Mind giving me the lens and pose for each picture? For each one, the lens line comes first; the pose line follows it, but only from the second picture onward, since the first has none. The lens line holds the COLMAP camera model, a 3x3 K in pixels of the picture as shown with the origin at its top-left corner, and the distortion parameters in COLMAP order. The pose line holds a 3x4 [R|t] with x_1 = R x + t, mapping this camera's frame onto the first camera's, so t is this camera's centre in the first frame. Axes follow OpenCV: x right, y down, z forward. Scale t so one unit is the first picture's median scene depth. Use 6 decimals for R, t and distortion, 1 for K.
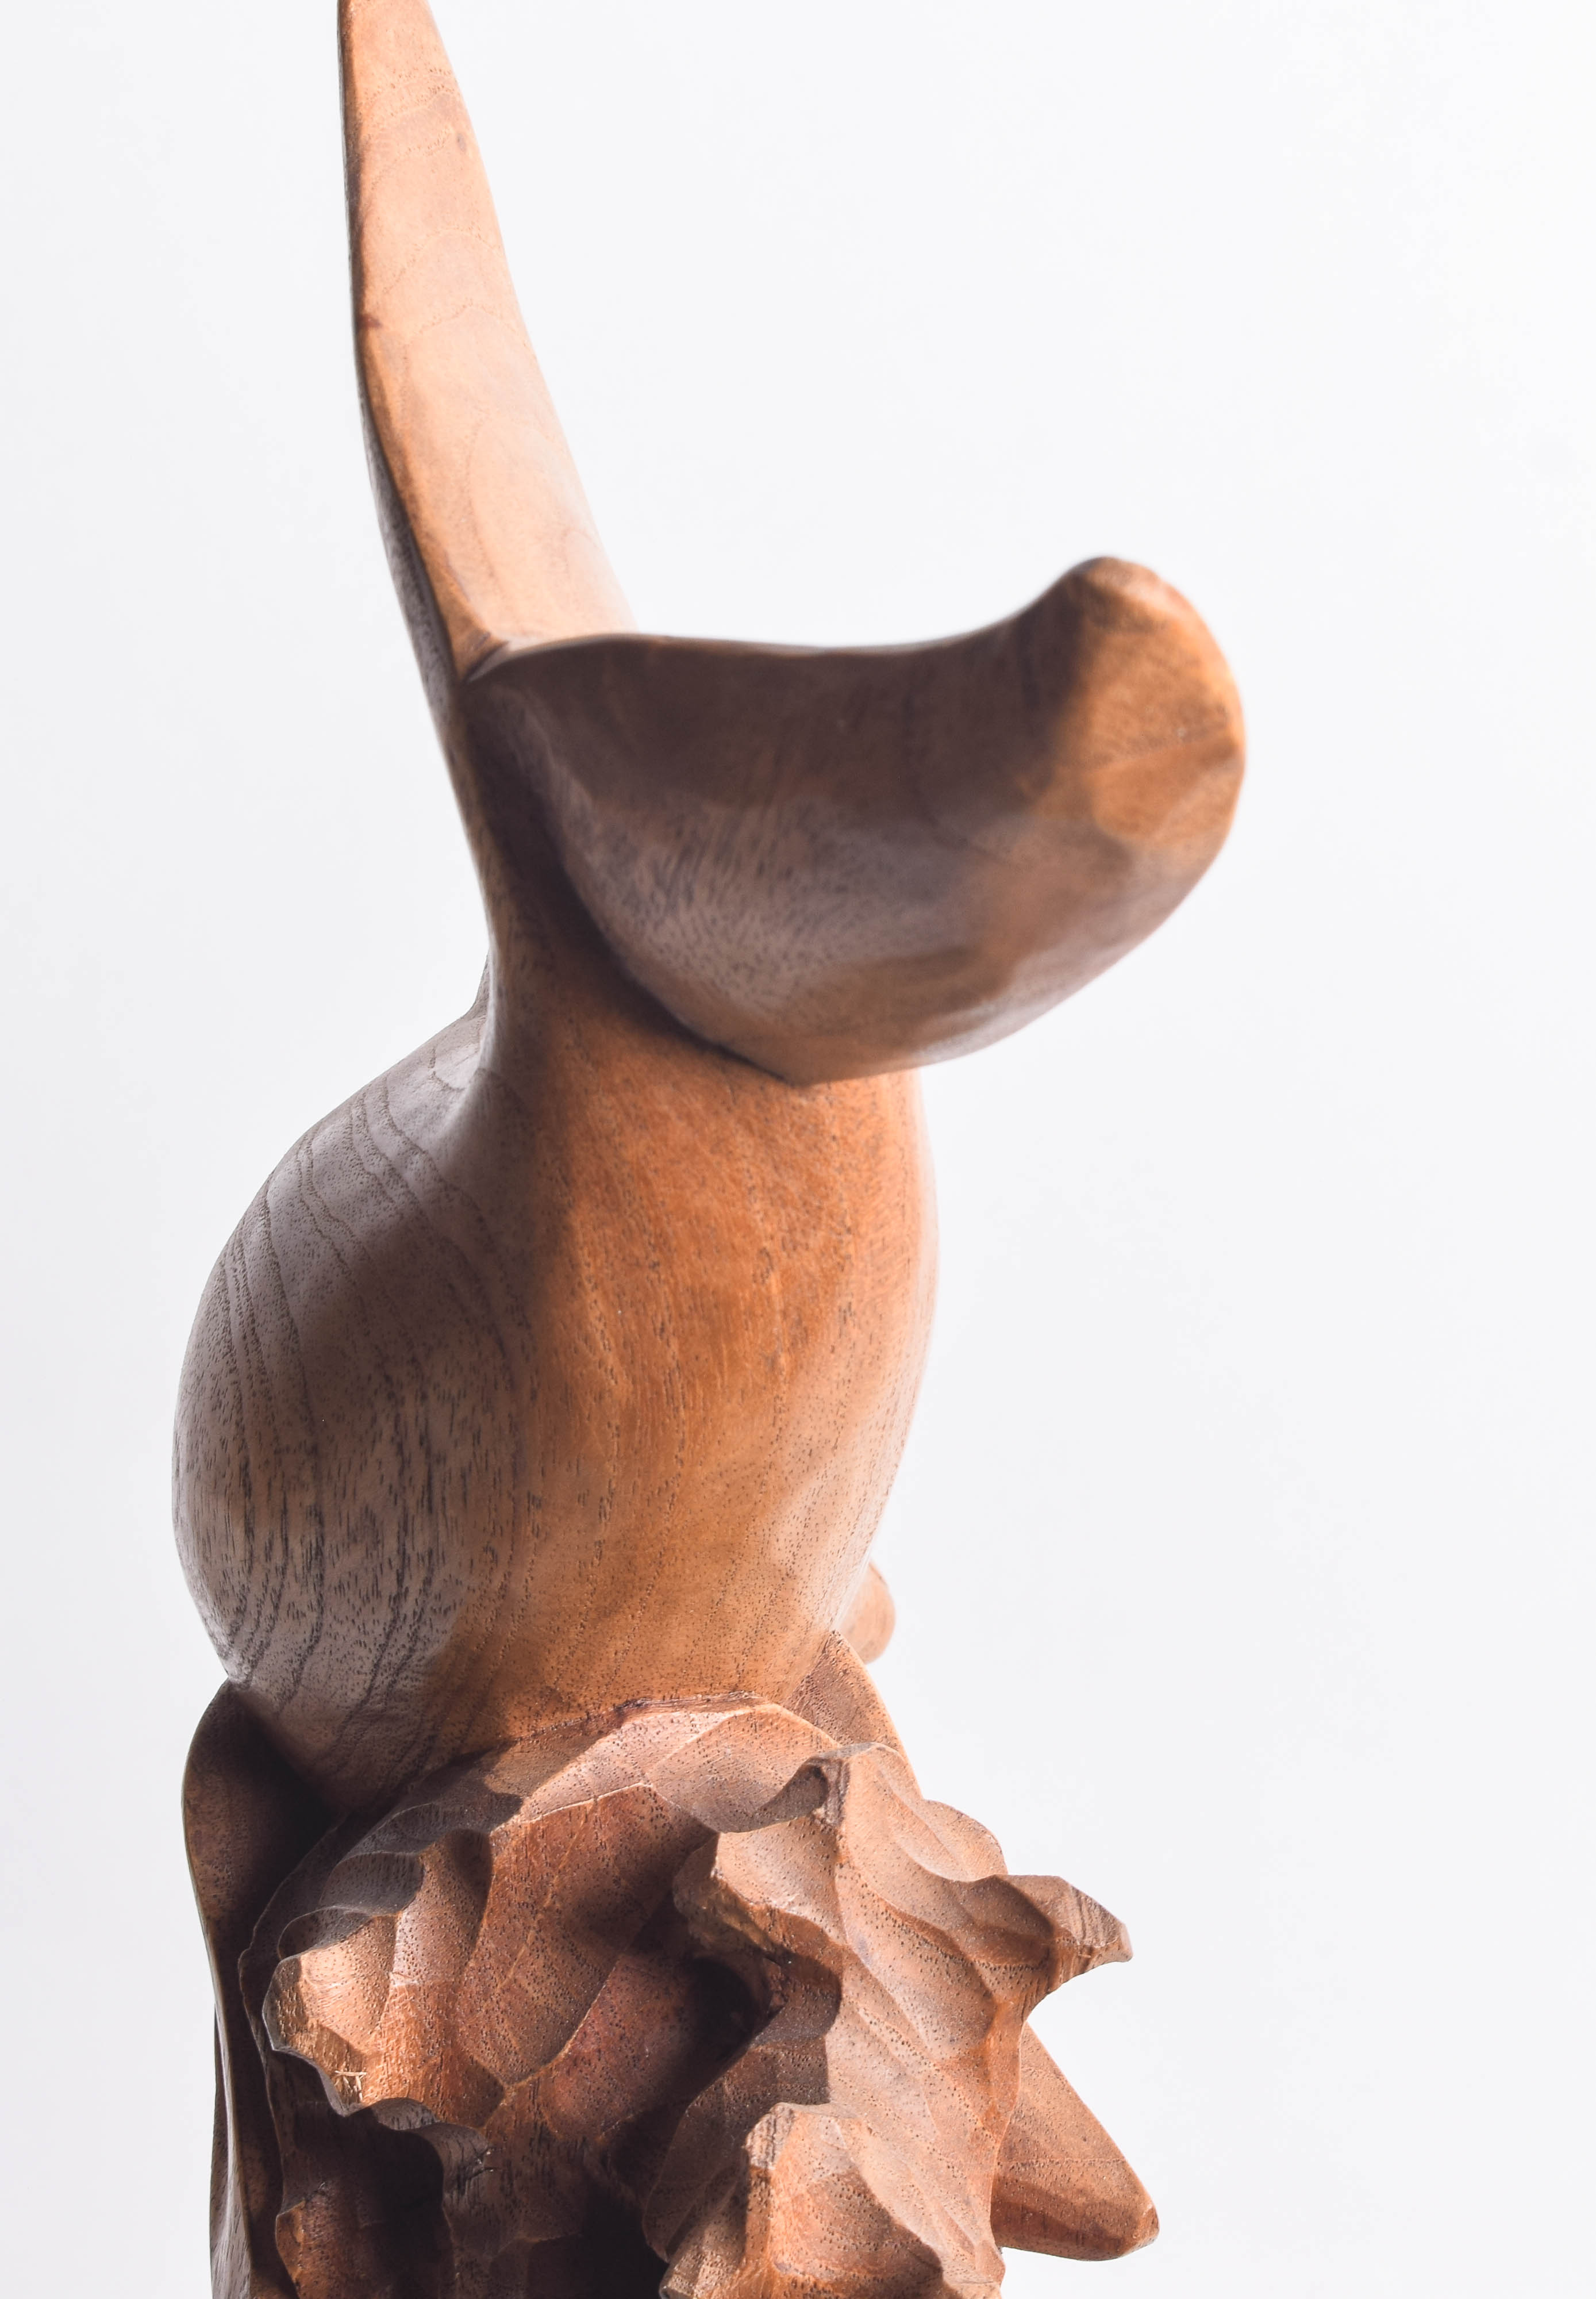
lens RADIAL K [[6145.2, 0, 800.4], [0, 6145.2, 1149.8], [0, 0, 1]] dist [-0.122227, 0.000000]
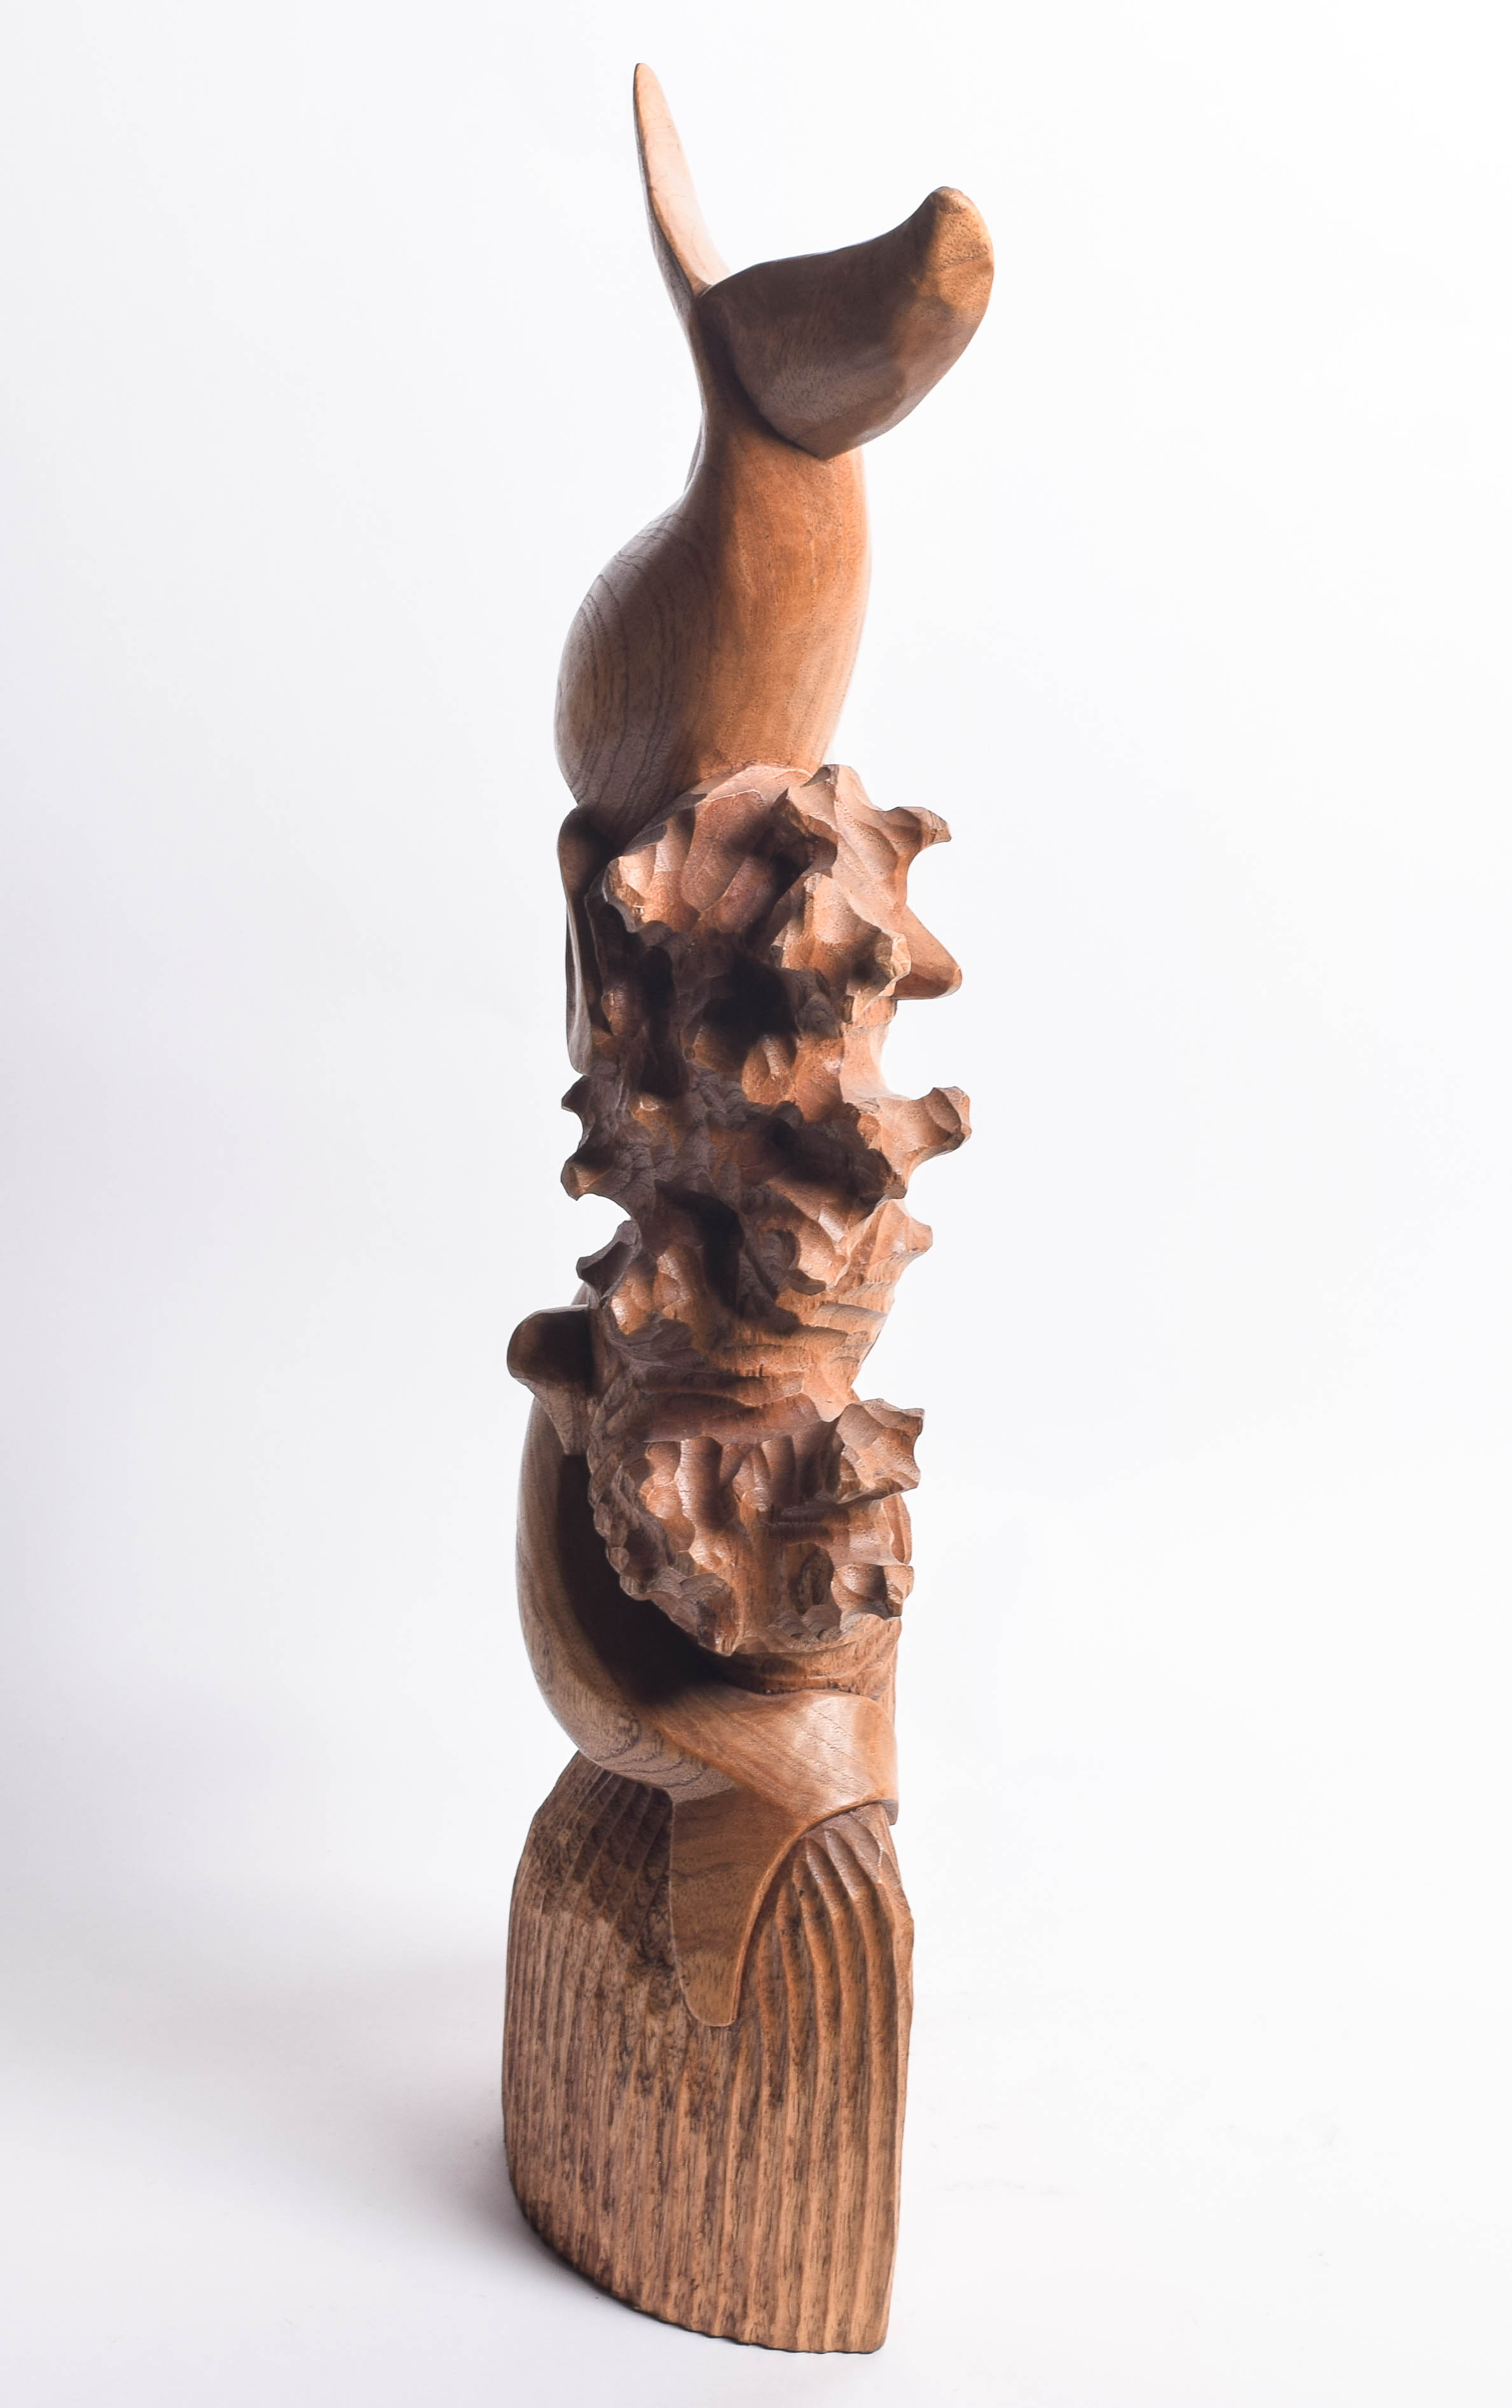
lens RADIAL K [[3987.6, 0, 751.3], [0, 3987.6, 1203.4], [0, 0, 1]] dist [0.012504, 0.000000]
pose [[0.999536, -0.008524, 0.029255, -0.078343], [0.011681, 0.993918, -0.109501, 0.462646], [-0.028144, 0.109792, 0.993556, -0.619506]]
